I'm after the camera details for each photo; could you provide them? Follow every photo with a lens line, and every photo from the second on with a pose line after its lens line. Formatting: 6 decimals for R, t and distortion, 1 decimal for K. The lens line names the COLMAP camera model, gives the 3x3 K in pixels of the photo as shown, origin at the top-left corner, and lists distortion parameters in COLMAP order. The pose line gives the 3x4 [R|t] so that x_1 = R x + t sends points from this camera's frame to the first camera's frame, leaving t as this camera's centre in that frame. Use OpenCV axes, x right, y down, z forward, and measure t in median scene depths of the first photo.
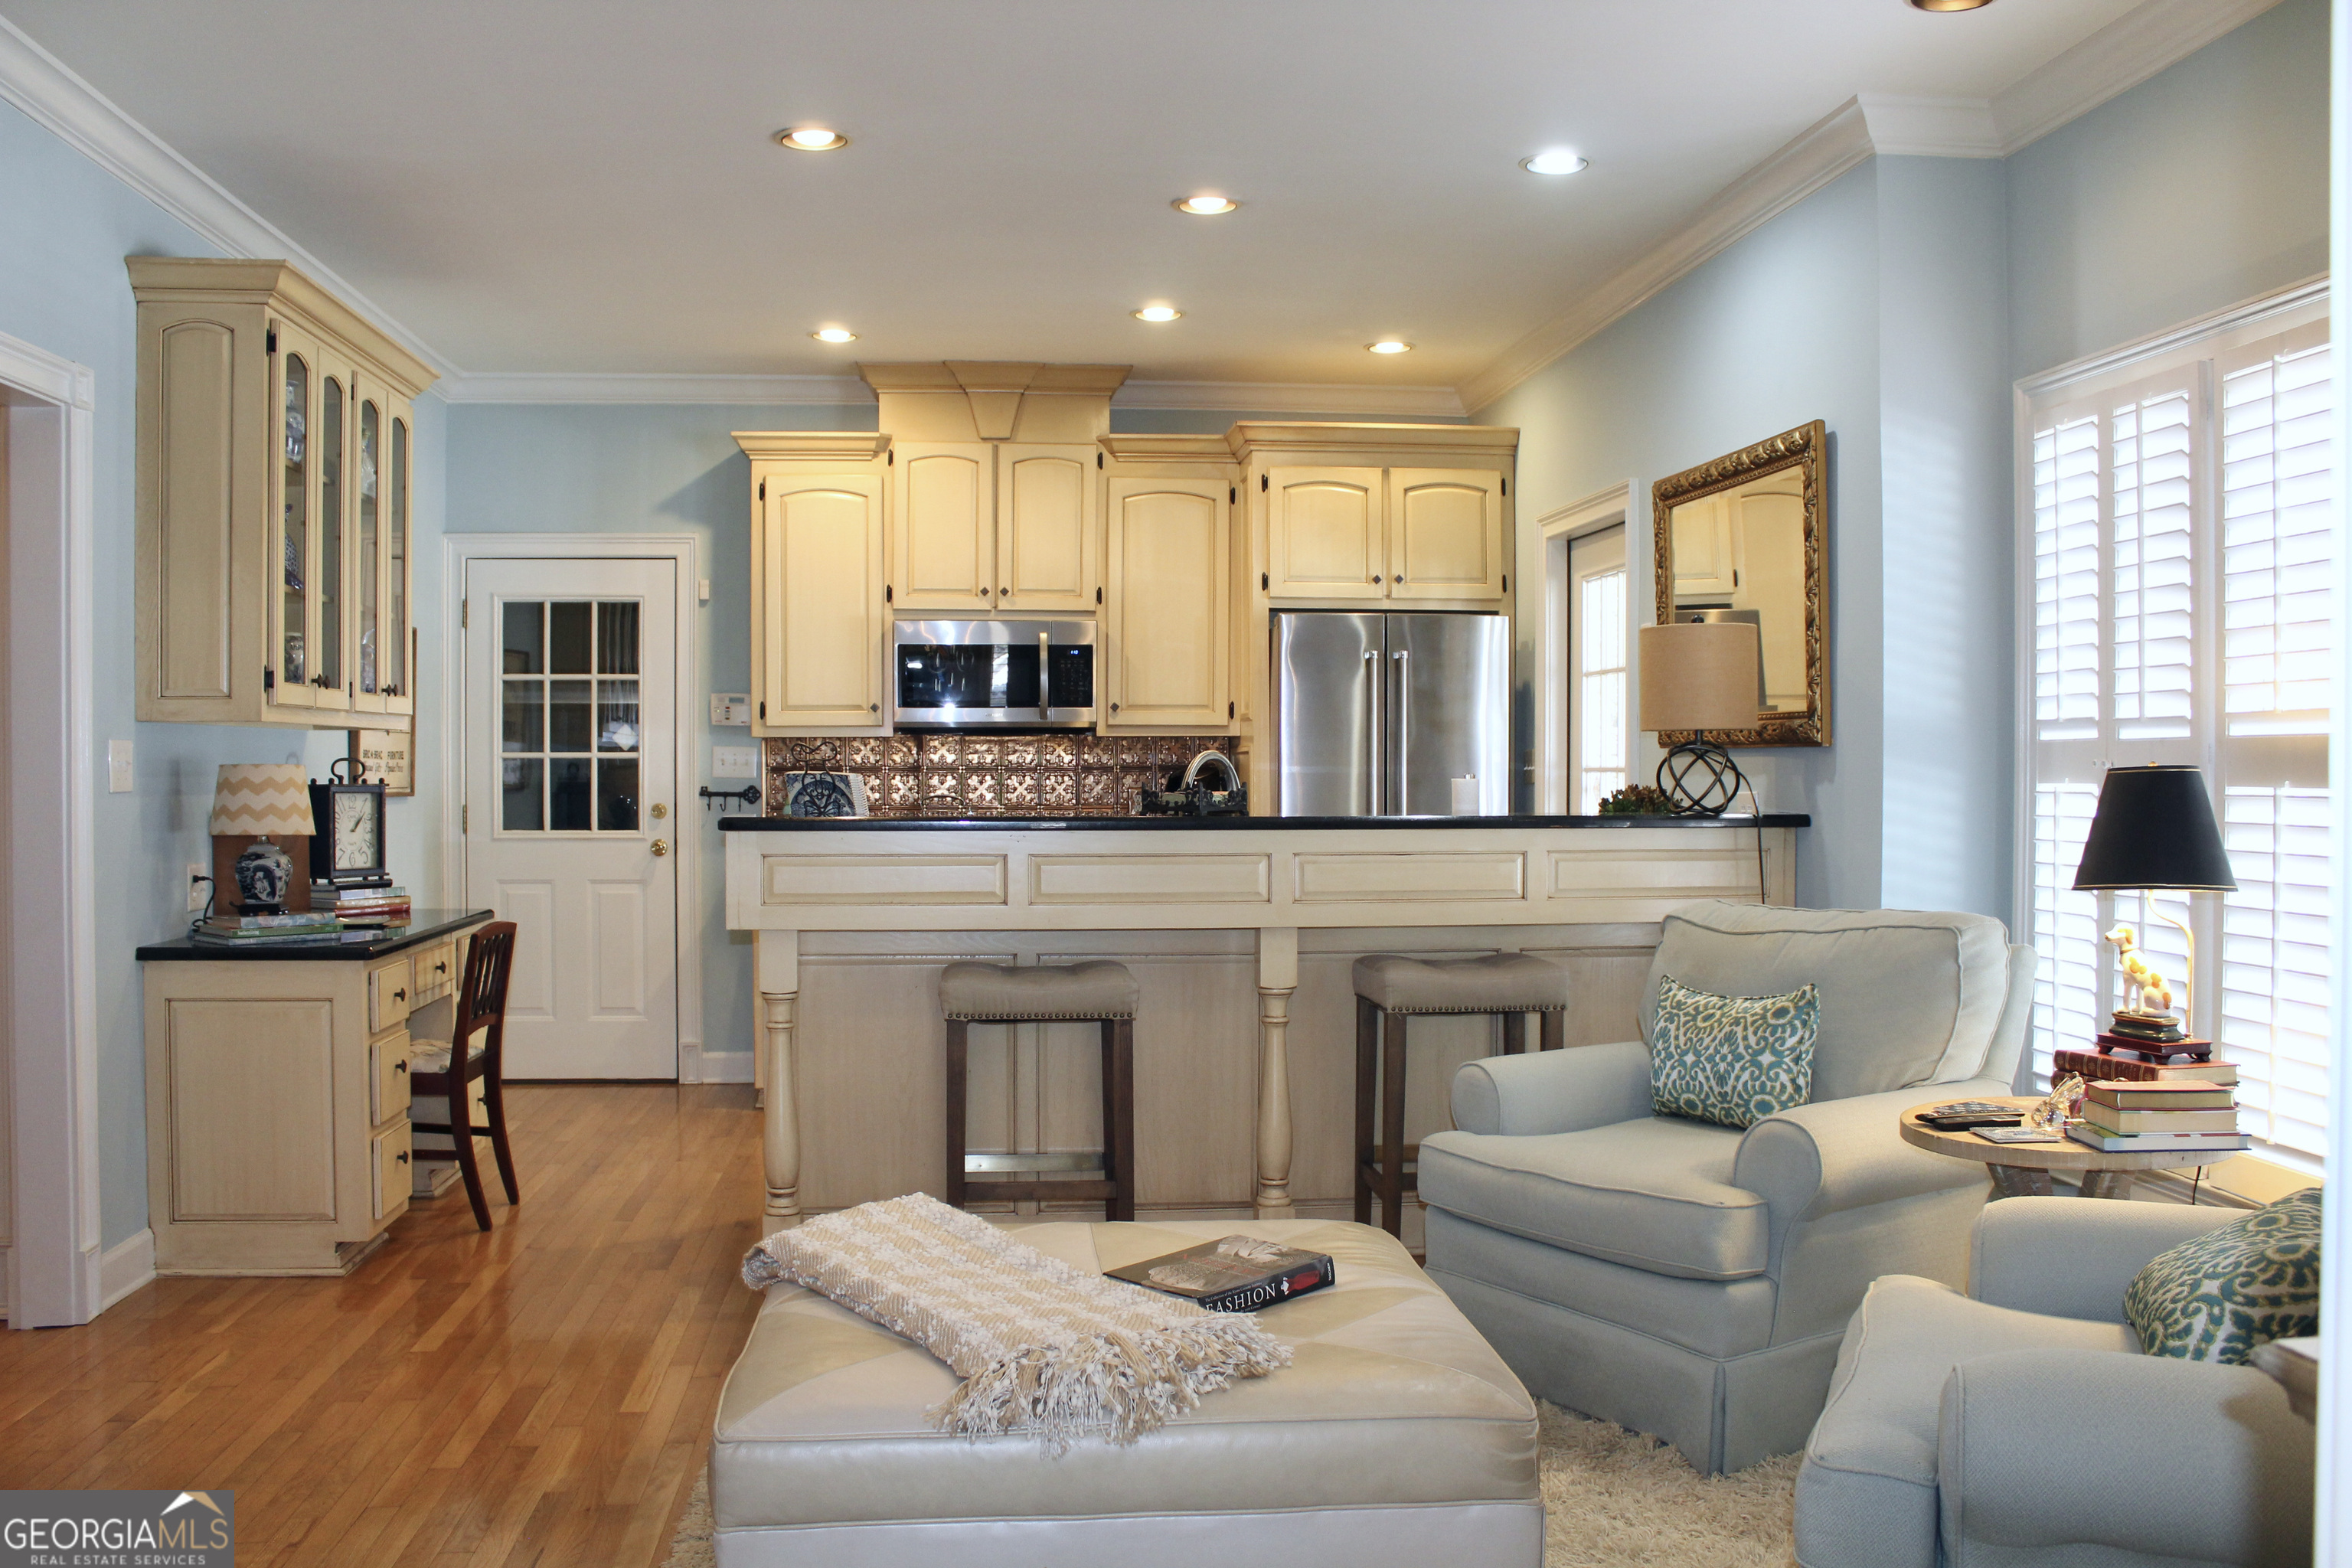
lens RADIAL K [[1979.0, 0, 1176.0], [0, 1979.0, 784.0], [0, 0, 1]] dist [-0.168811, 0.165320]
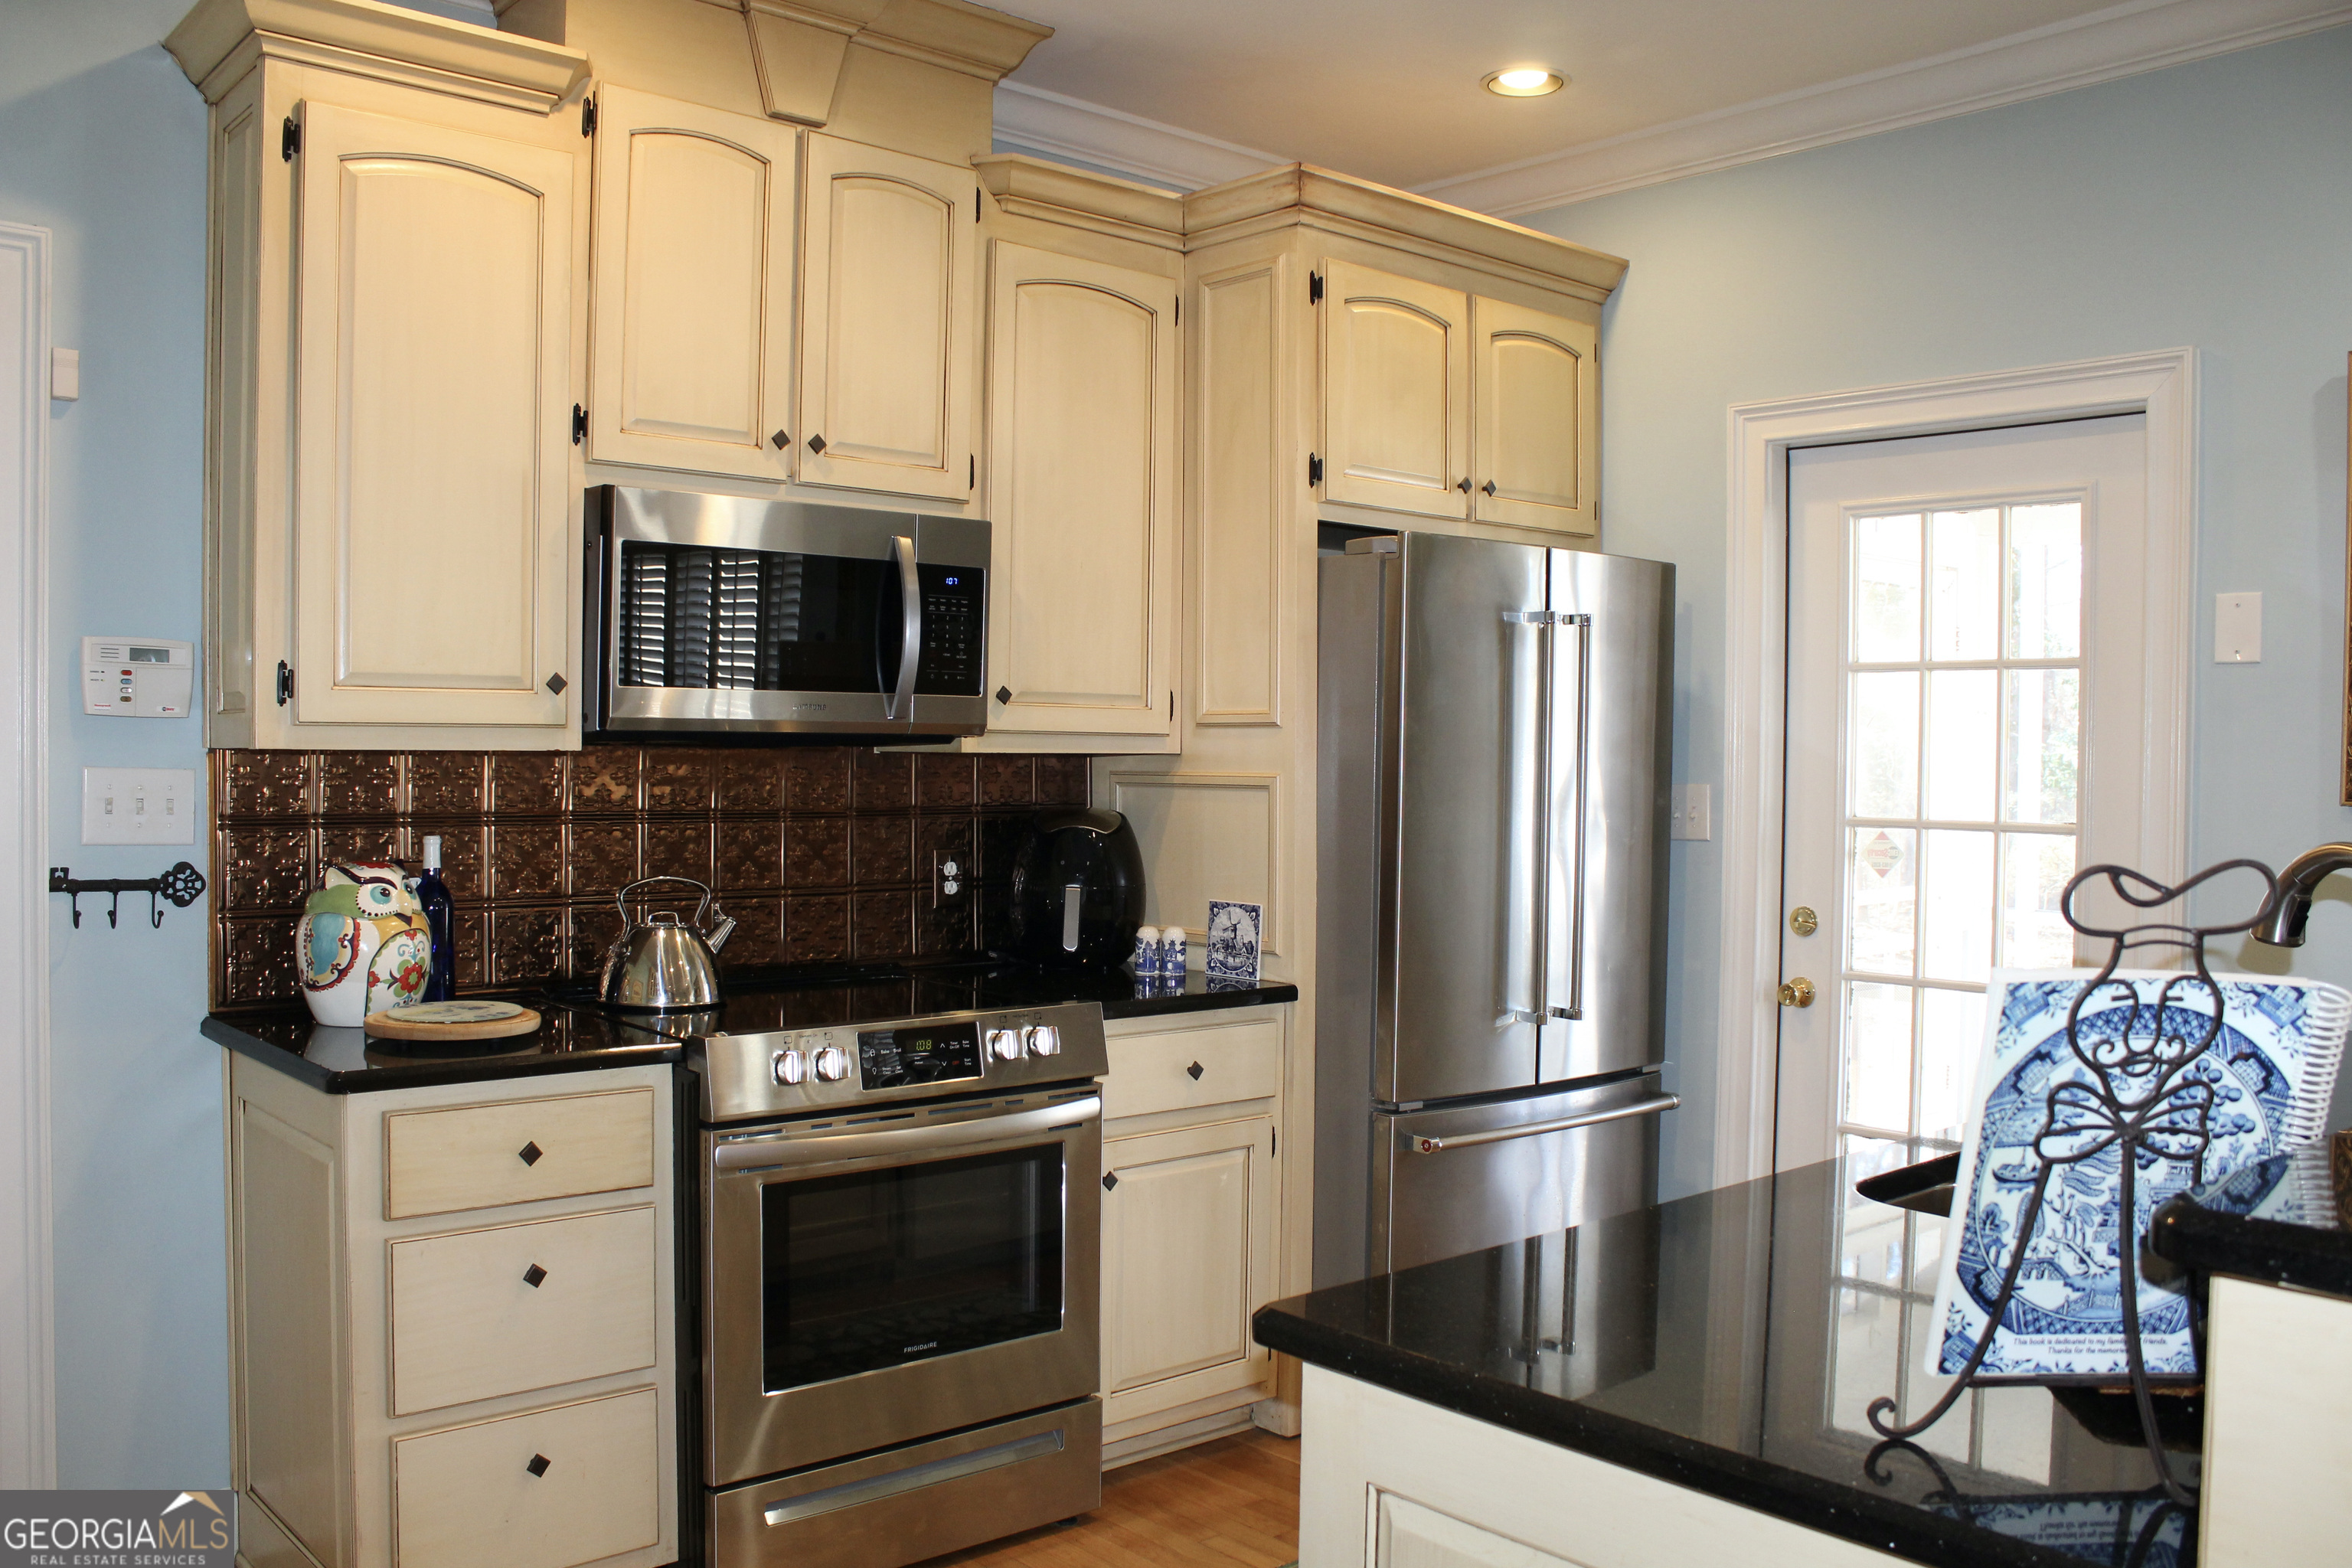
lens RADIAL K [[1979.0, 0, 1176.0], [0, 1979.0, 784.0], [0, 0, 1]] dist [-0.168811, 0.165320]
pose [[0.822700, 0.002830, 0.568469, -0.283210], [-0.004754, 0.999987, 0.001903, -0.018052], [-0.568456, -0.004268, 0.822702, 0.571573]]
